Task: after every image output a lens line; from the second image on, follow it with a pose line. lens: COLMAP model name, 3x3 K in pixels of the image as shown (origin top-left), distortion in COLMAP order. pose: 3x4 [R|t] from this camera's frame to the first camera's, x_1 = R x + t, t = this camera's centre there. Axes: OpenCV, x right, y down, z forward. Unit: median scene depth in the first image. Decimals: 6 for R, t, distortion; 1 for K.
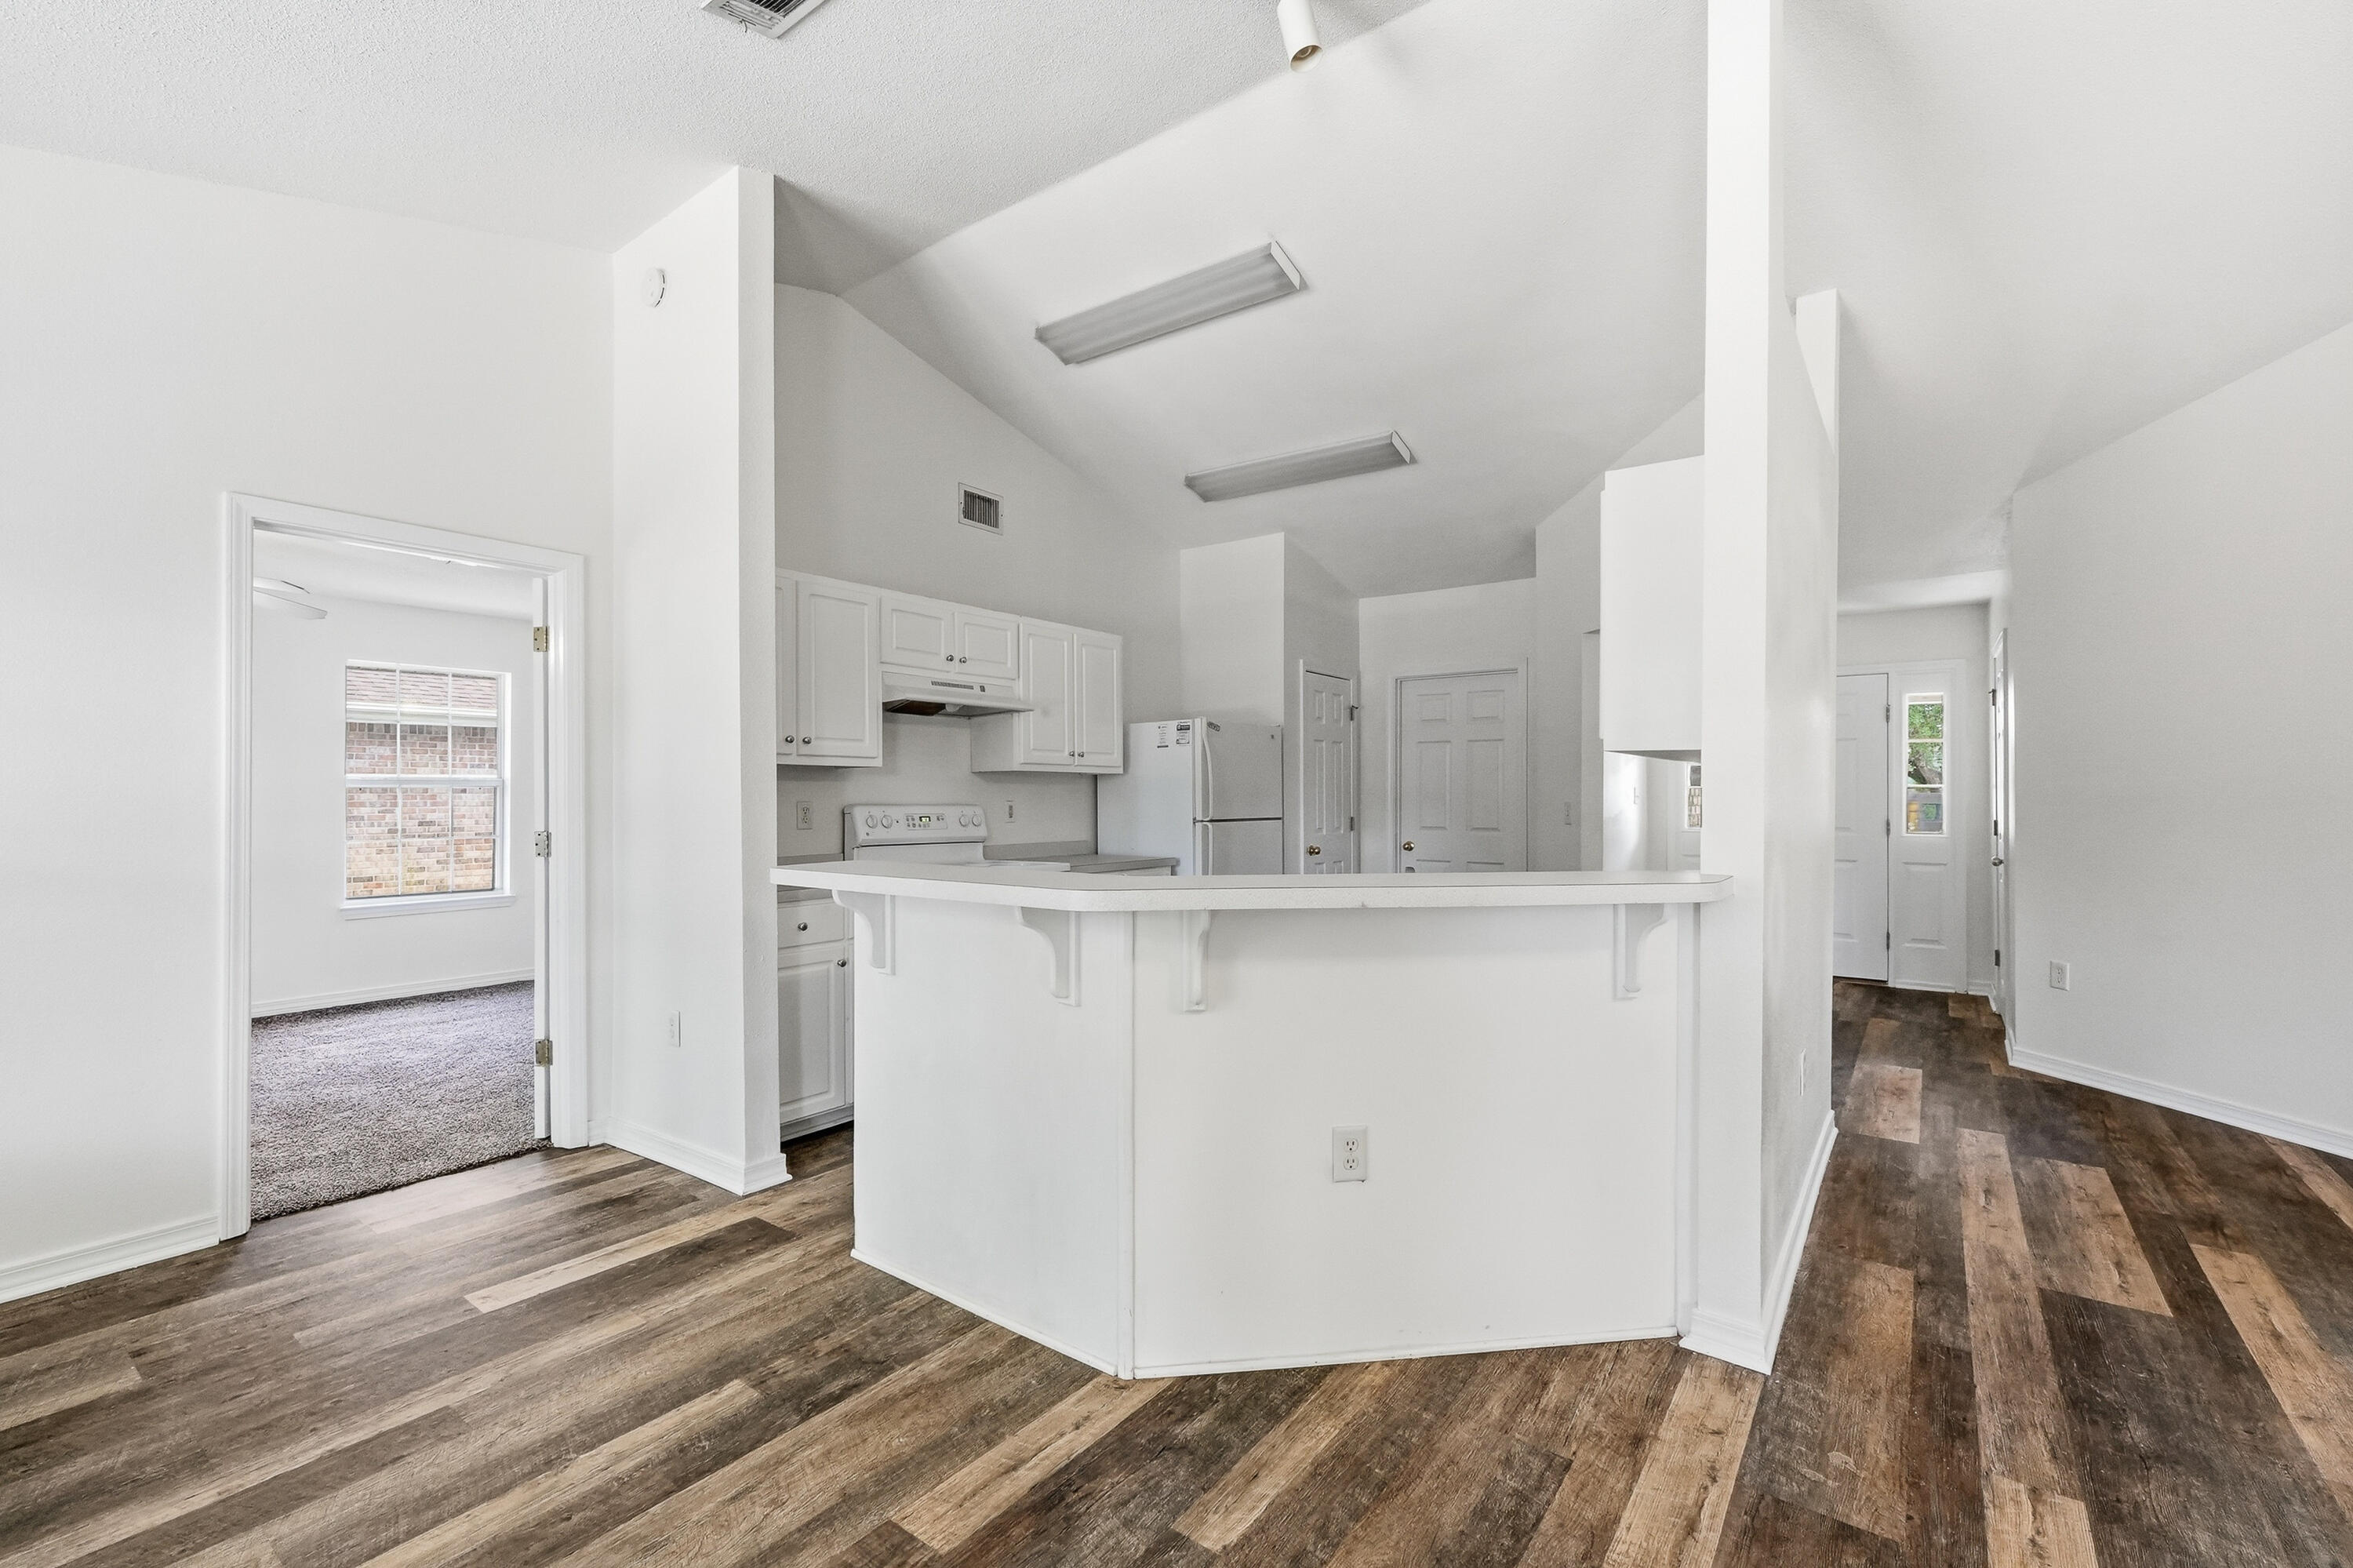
lens RADIAL K [[1005.5, 0, 1181.5], [0, 1005.5, 788.2], [0, 0, 1]] dist [-0.006671, 0.003600]
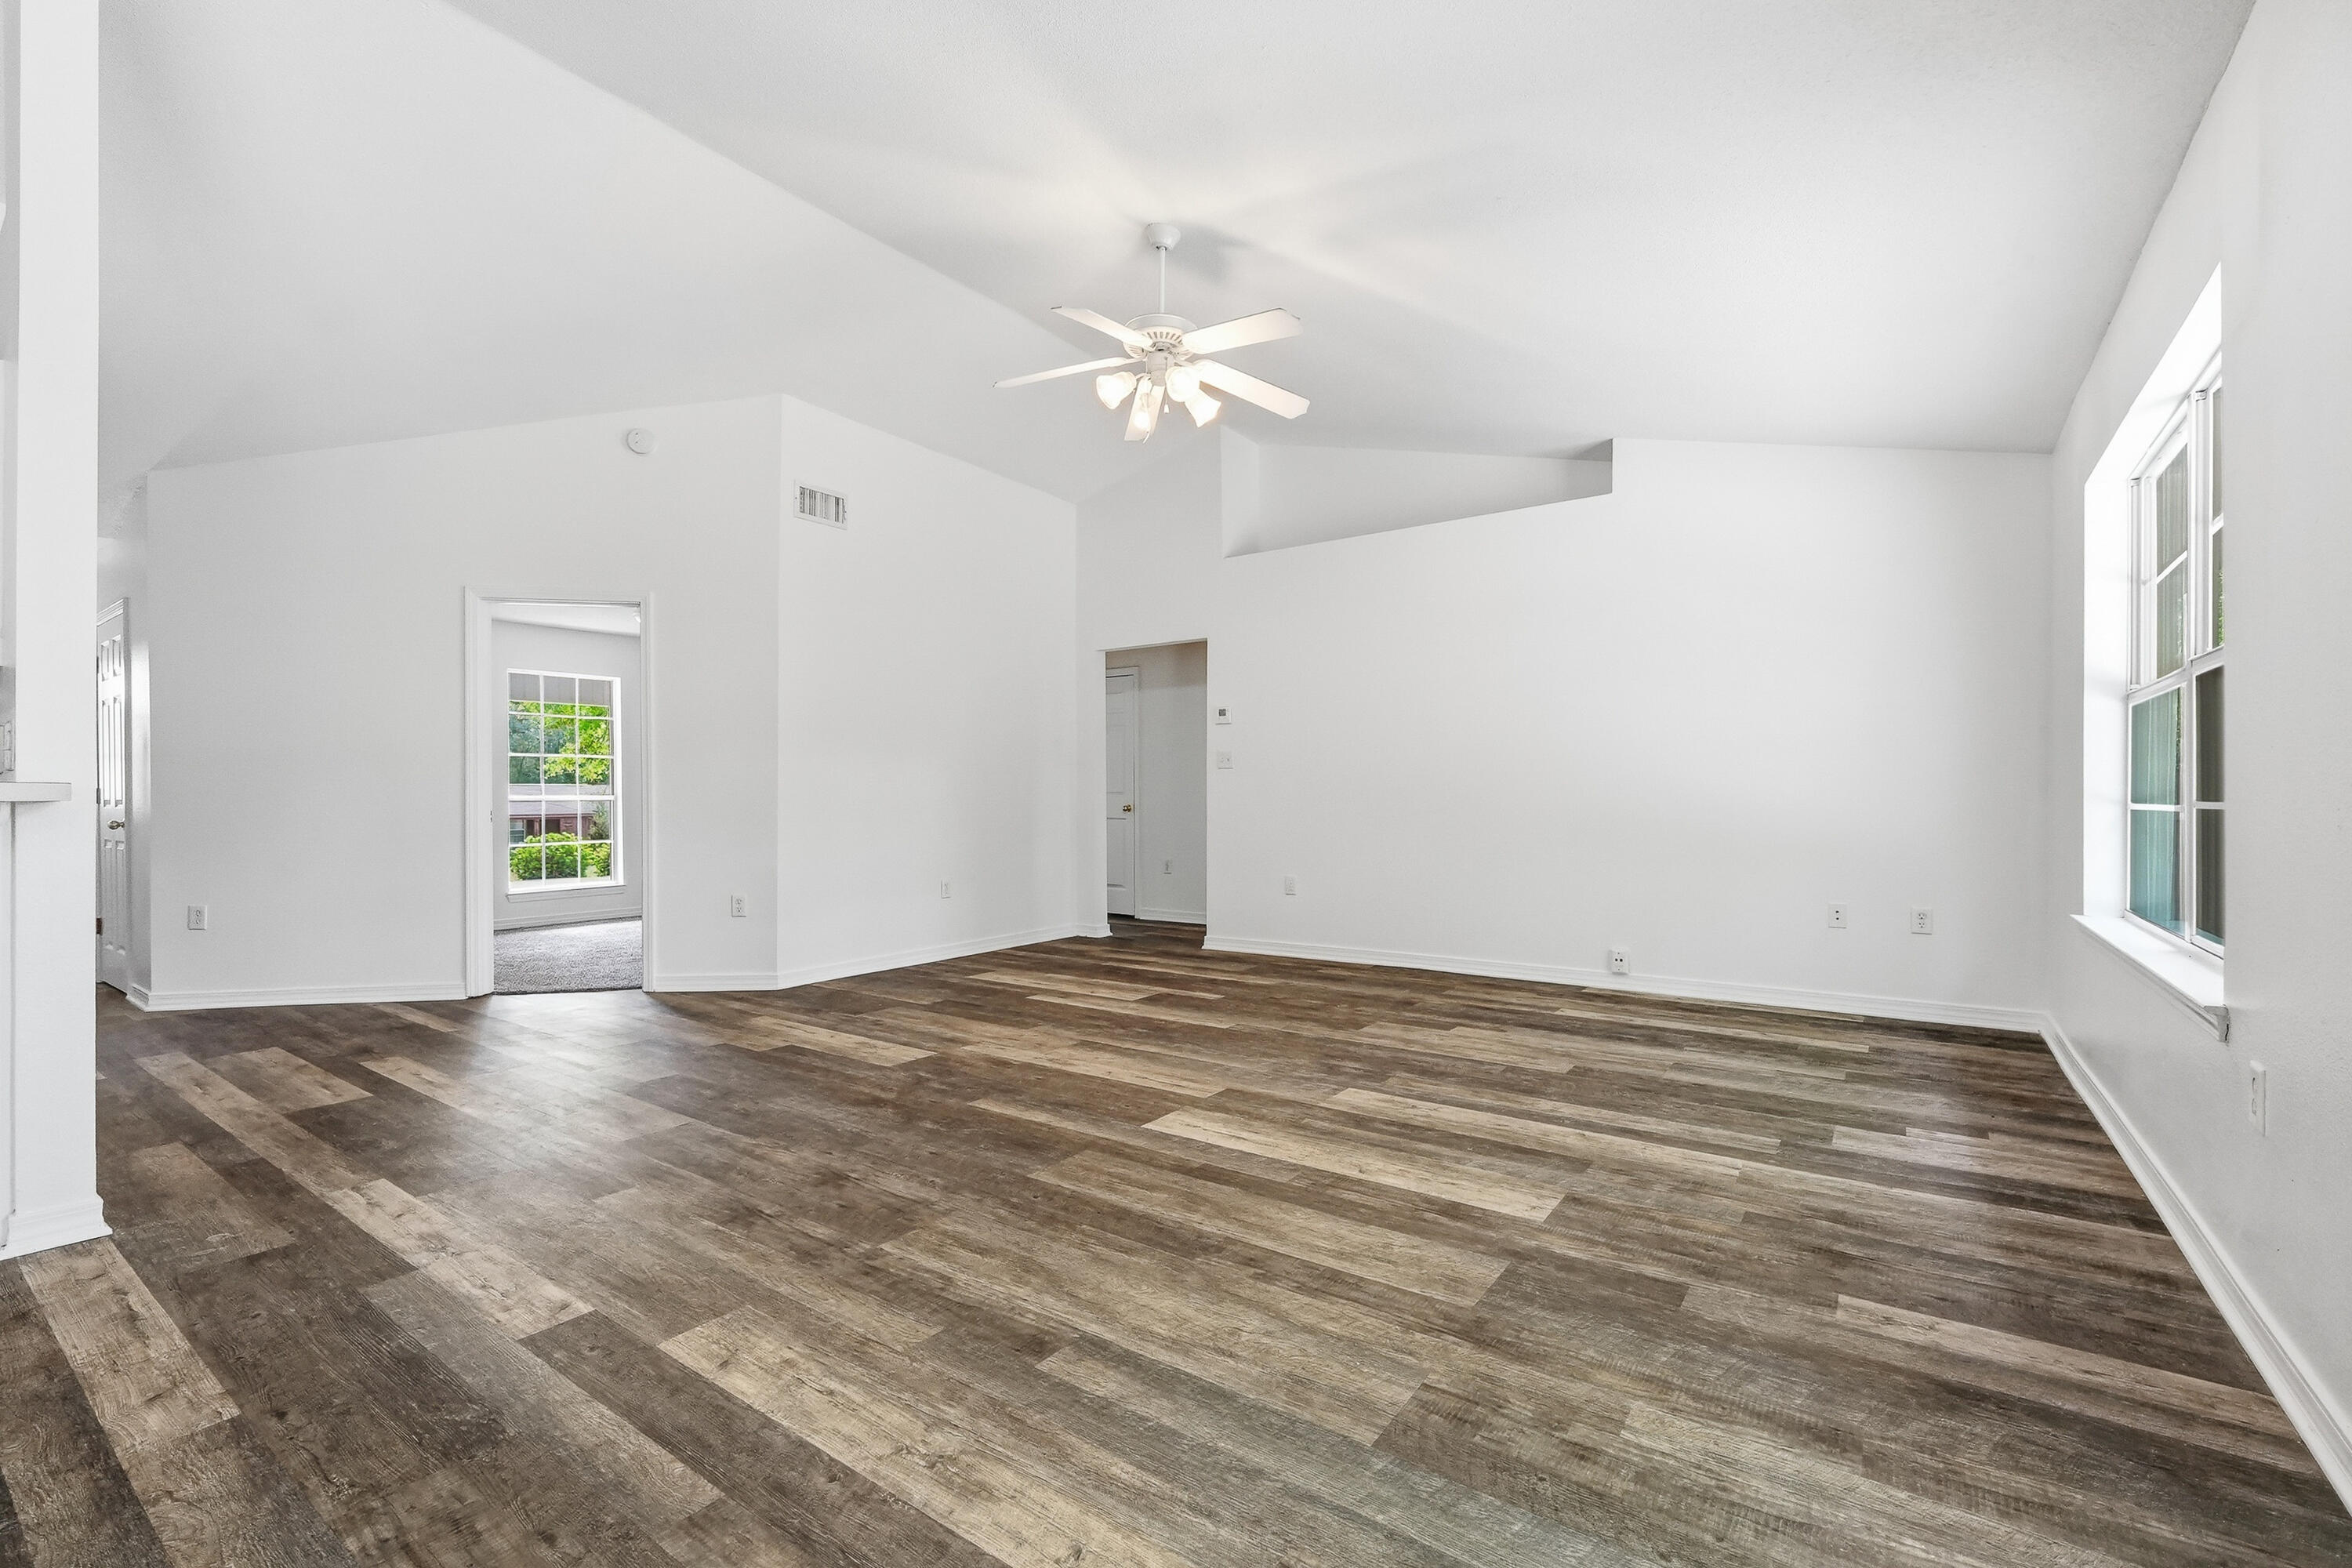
lens RADIAL K [[1005.0, 0, 1173.4], [0, 1005.0, 791.4], [0, 0, 1]] dist [-0.006671, 0.003600]
pose [[-0.013170, 0.004117, 0.999905, -0.362545], [-0.003029, 0.999987, -0.004157, 0.068757], [-0.999909, -0.003083, -0.013157, -0.102755]]
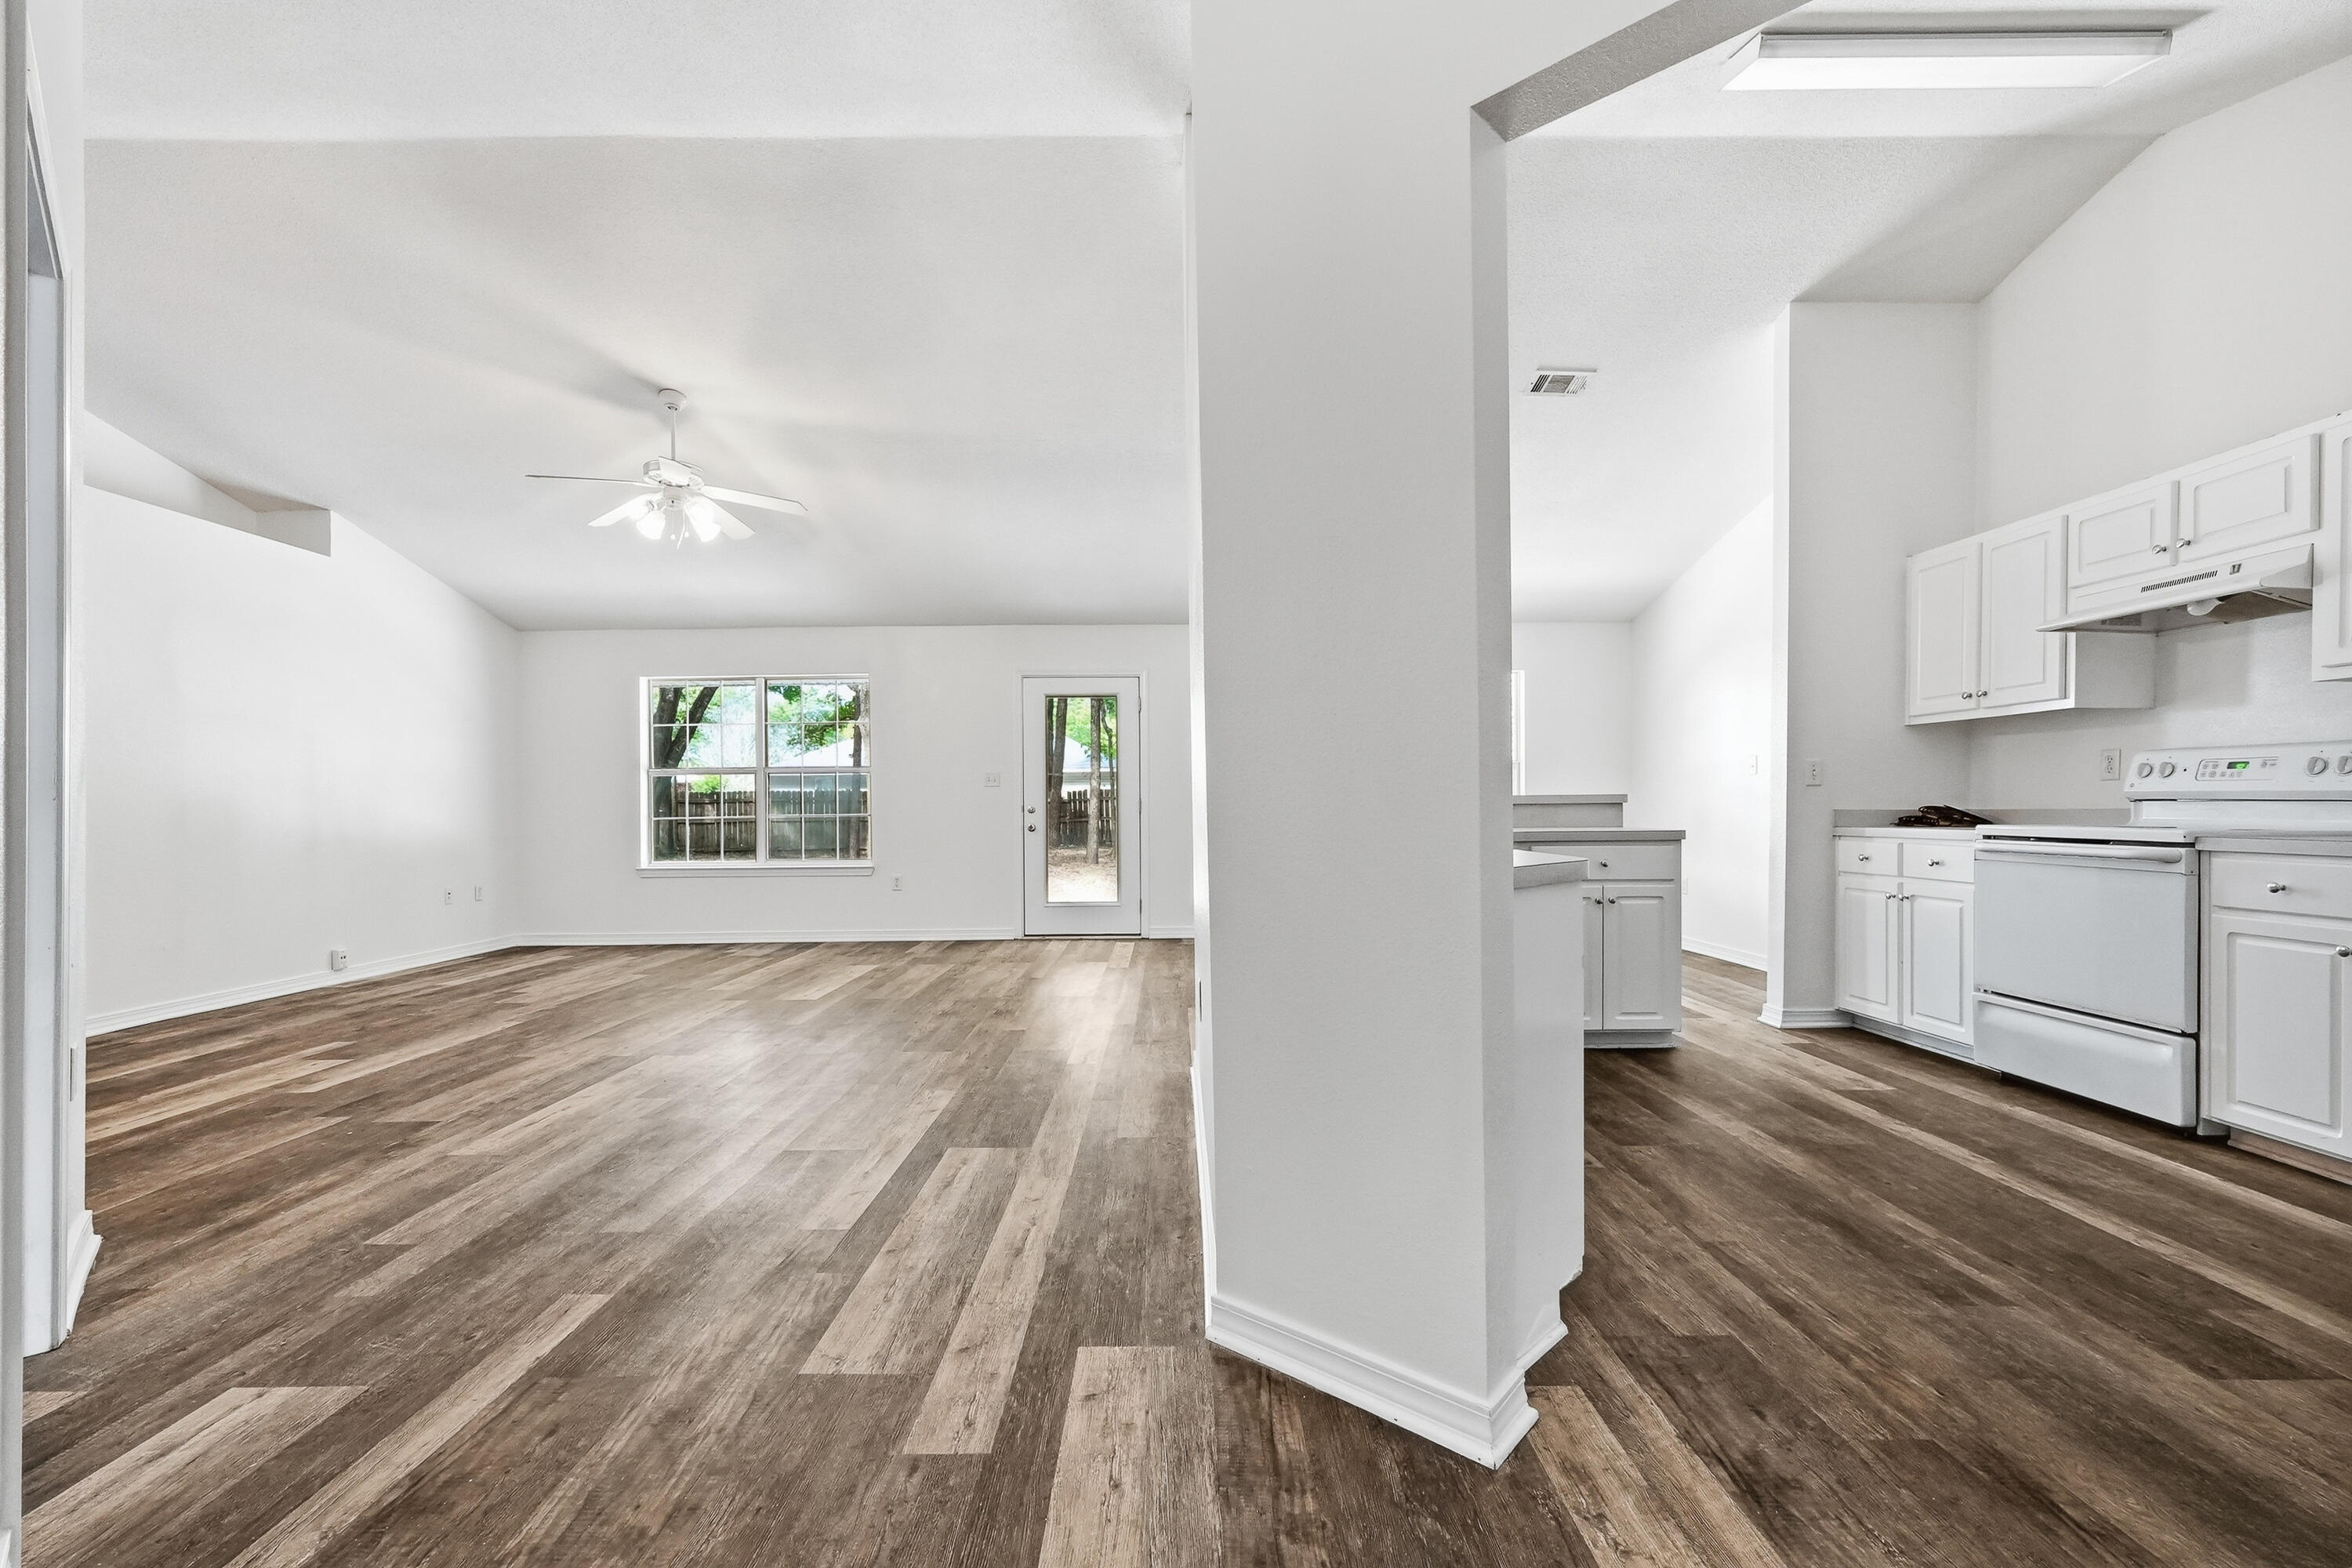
lens RADIAL K [[1005.0, 0, 1171.2], [0, 1005.0, 813.4], [0, 0, 1]] dist [-0.006671, 0.003600]
pose [[-0.801826, 0.007997, -0.597504, 1.150331], [0.011186, 0.999936, -0.001628, 0.085337], [0.597453, -0.007989, -0.801864, 1.656599]]
